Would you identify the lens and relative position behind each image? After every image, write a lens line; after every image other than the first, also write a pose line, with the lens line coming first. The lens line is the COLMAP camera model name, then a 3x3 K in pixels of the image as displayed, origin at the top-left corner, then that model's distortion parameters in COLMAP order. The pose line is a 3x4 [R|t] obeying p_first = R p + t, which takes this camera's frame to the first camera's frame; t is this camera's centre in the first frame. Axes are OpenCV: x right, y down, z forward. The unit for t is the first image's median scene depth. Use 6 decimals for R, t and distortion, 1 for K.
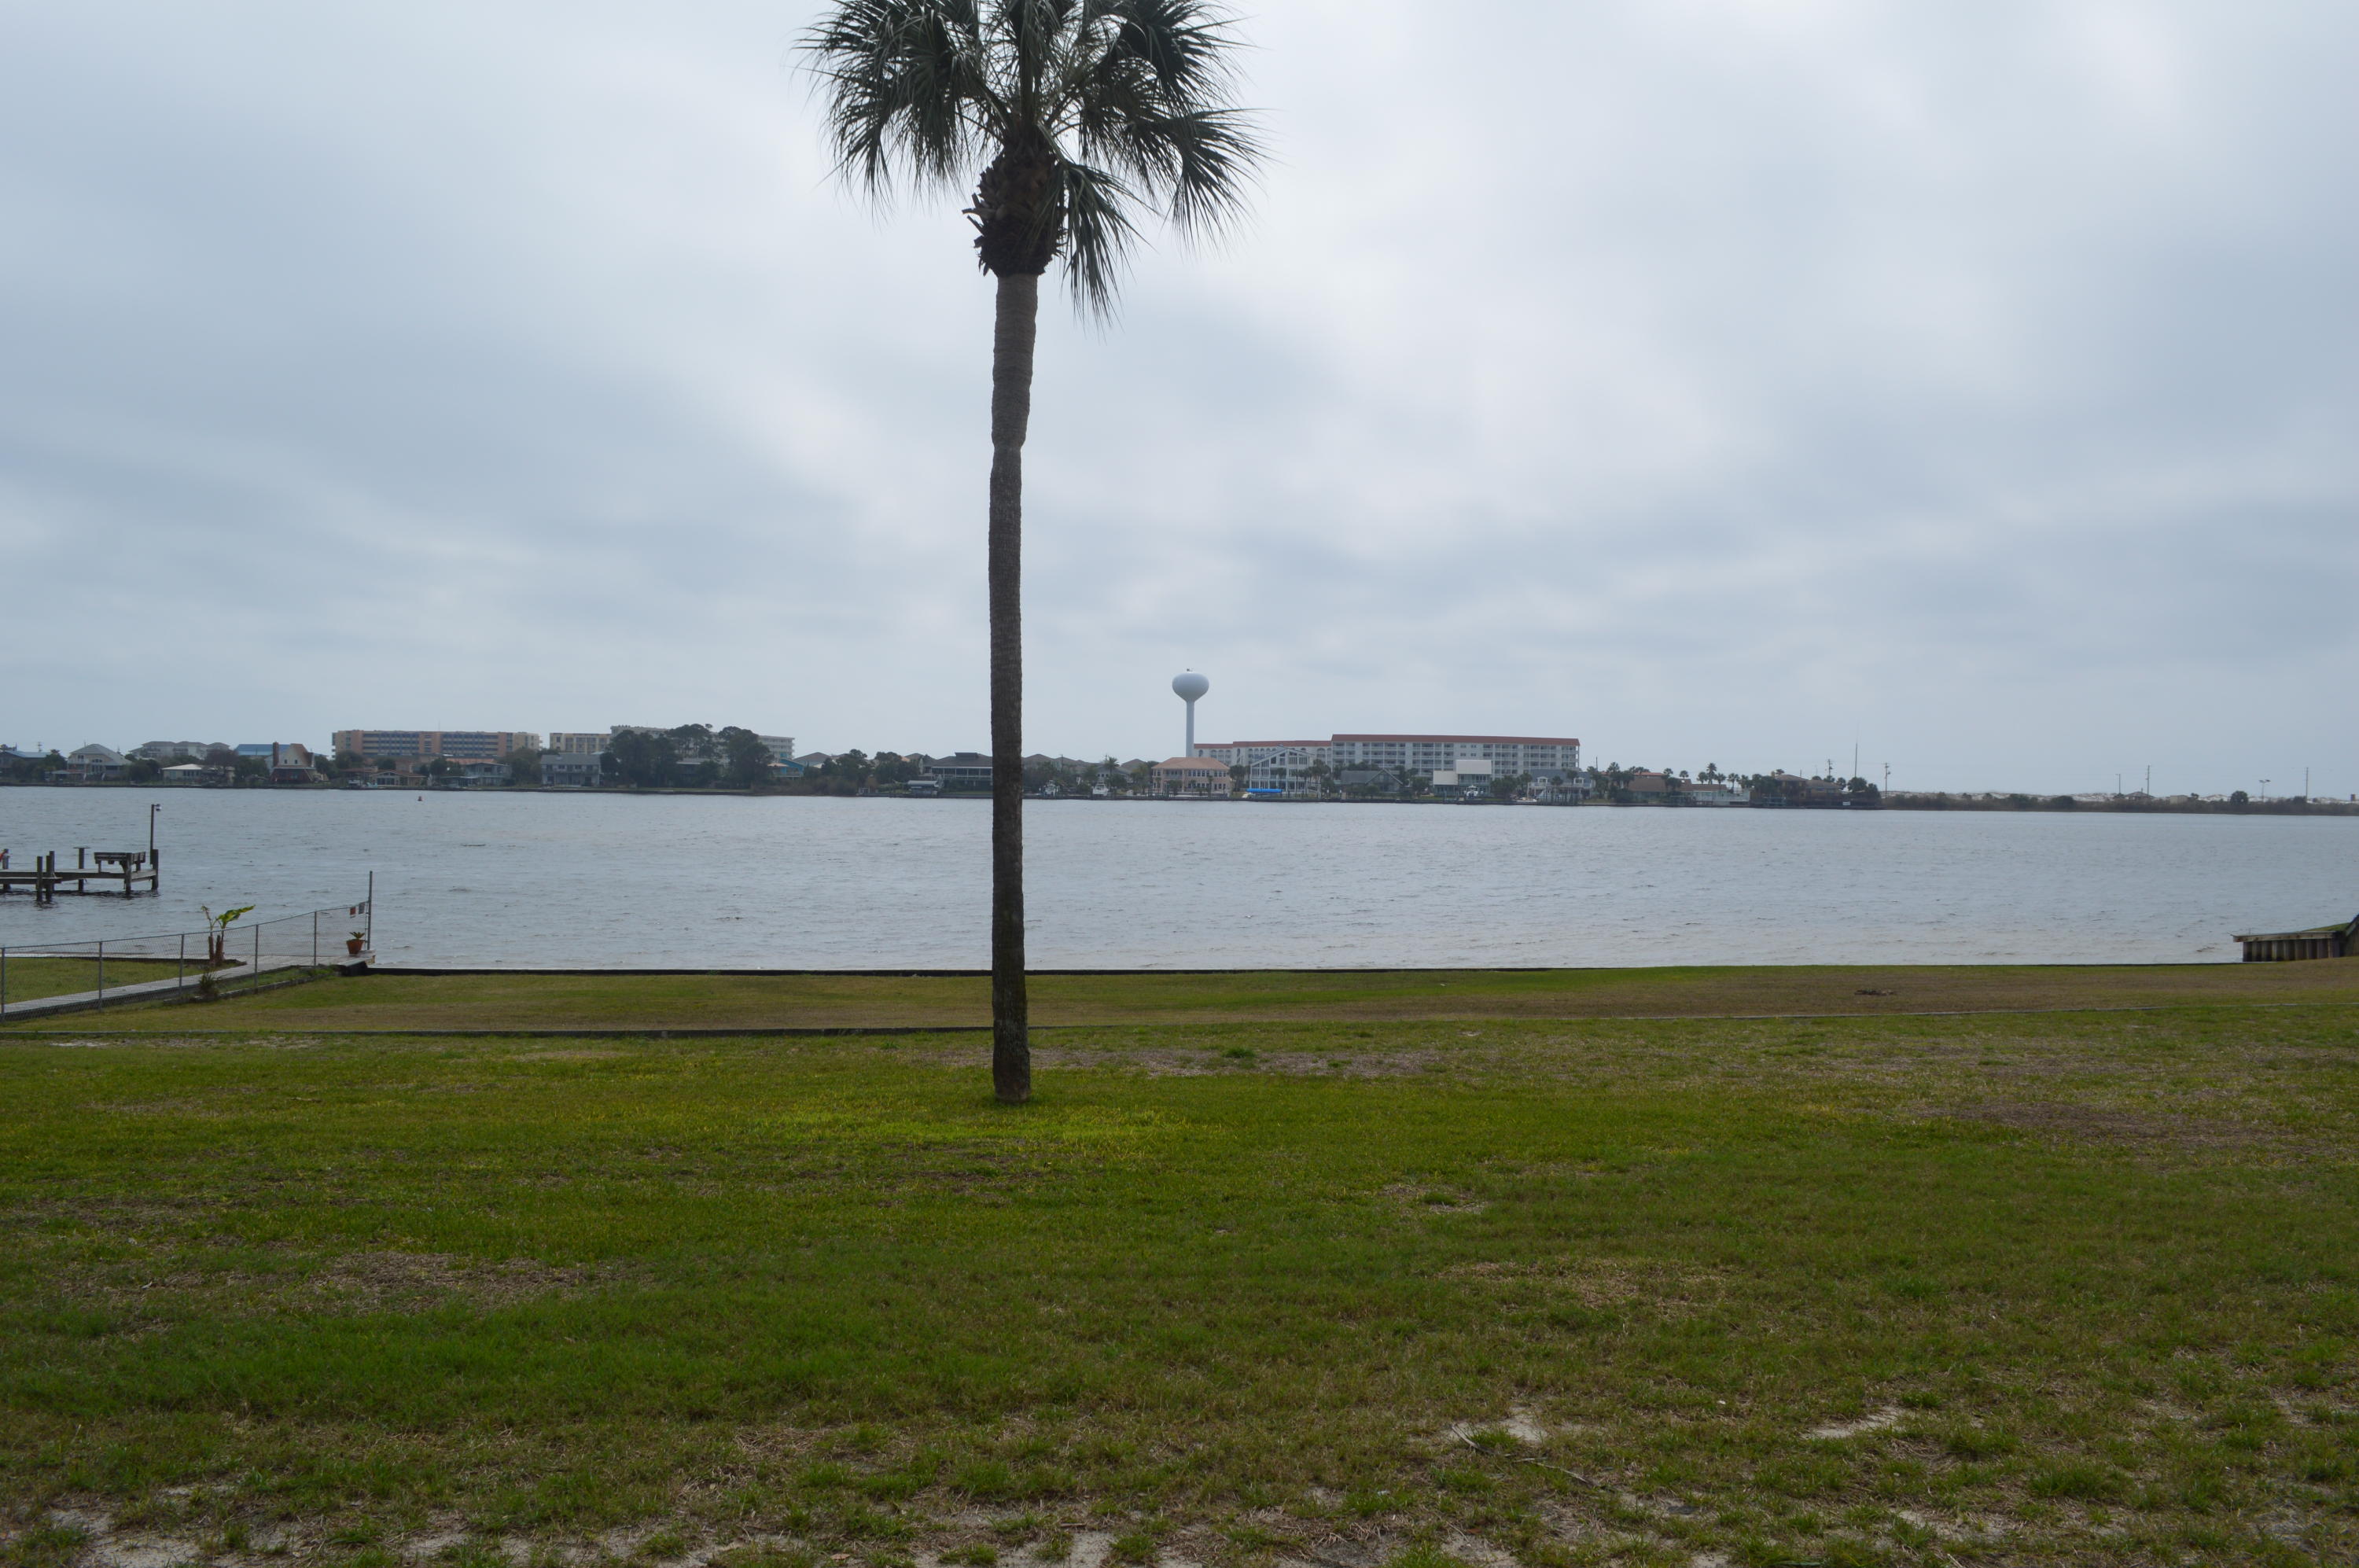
lens RADIAL K [[1879.0, 0, 1172.0], [0, 1879.0, 786.5], [0, 0, 1]] dist [-0.091357, 0.018684]
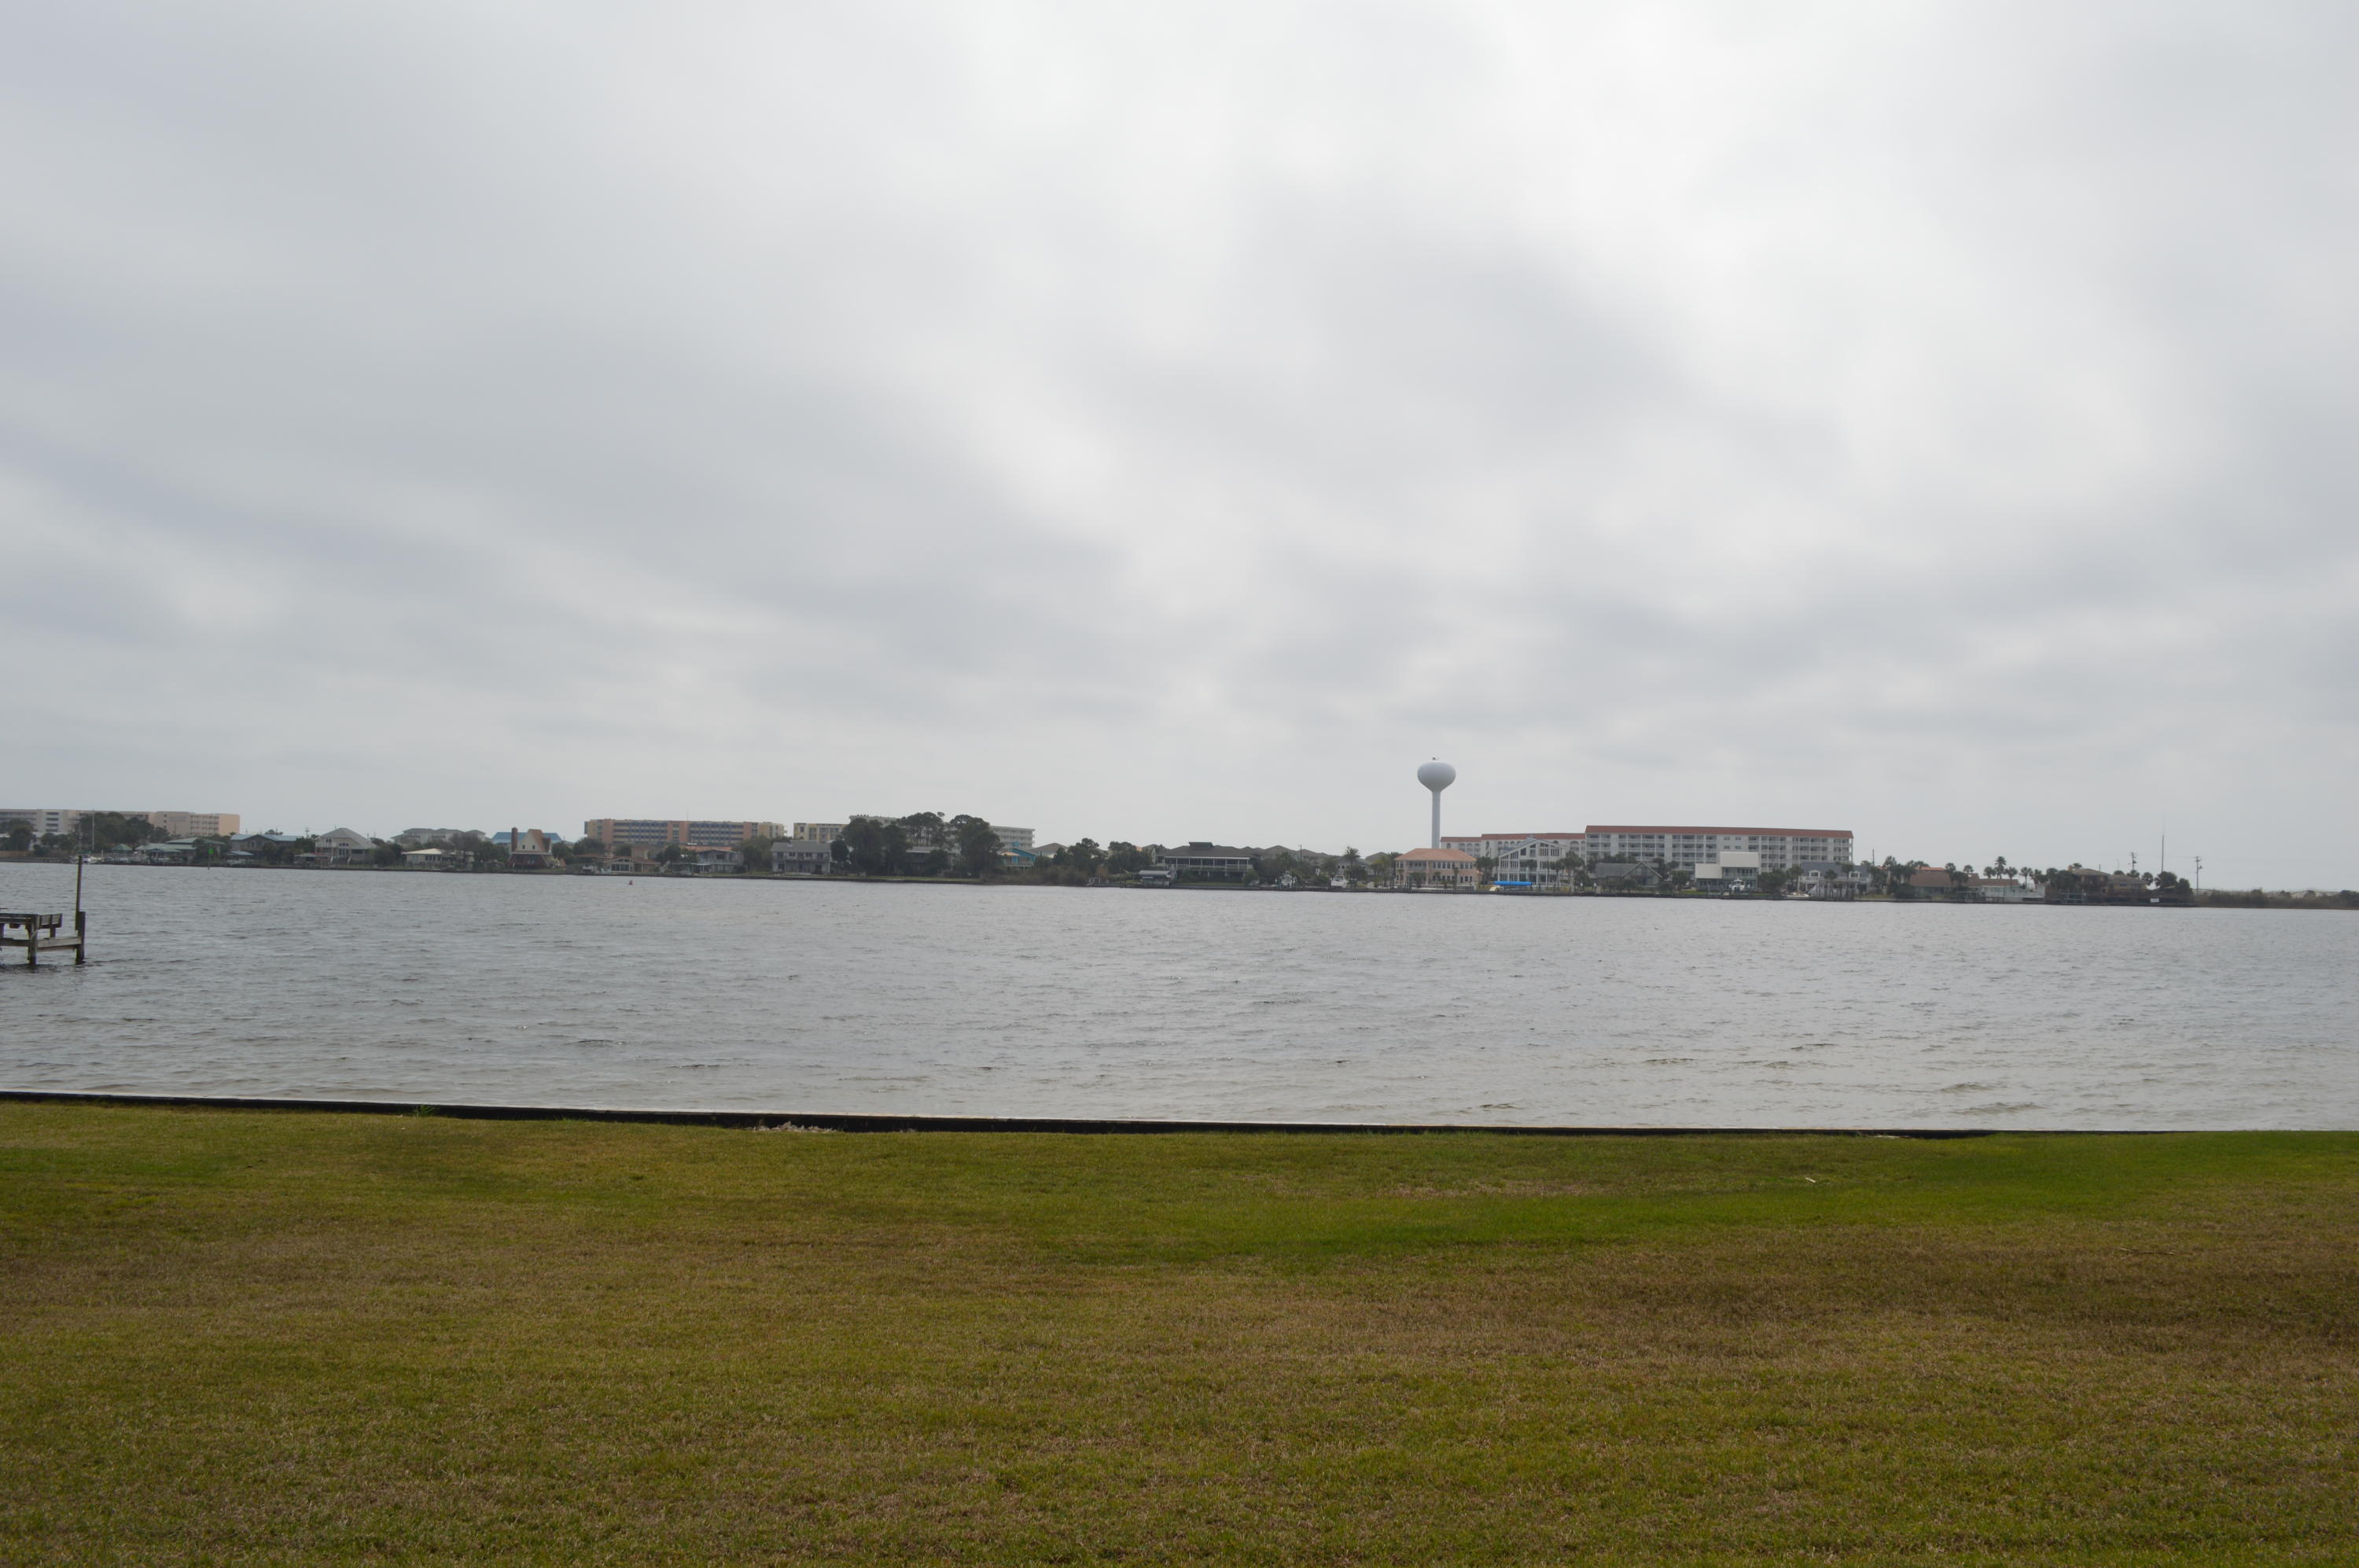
lens RADIAL K [[1879.0, 0, 1172.0], [0, 1879.0, 786.5], [0, 0, 1]] dist [-0.091357, 0.018684]
pose [[0.991180, 0.000456, -0.132518, 0.024542], [-0.007261, 0.998679, -0.050875, 0.016931], [0.132320, 0.051389, 0.989874, 0.272026]]
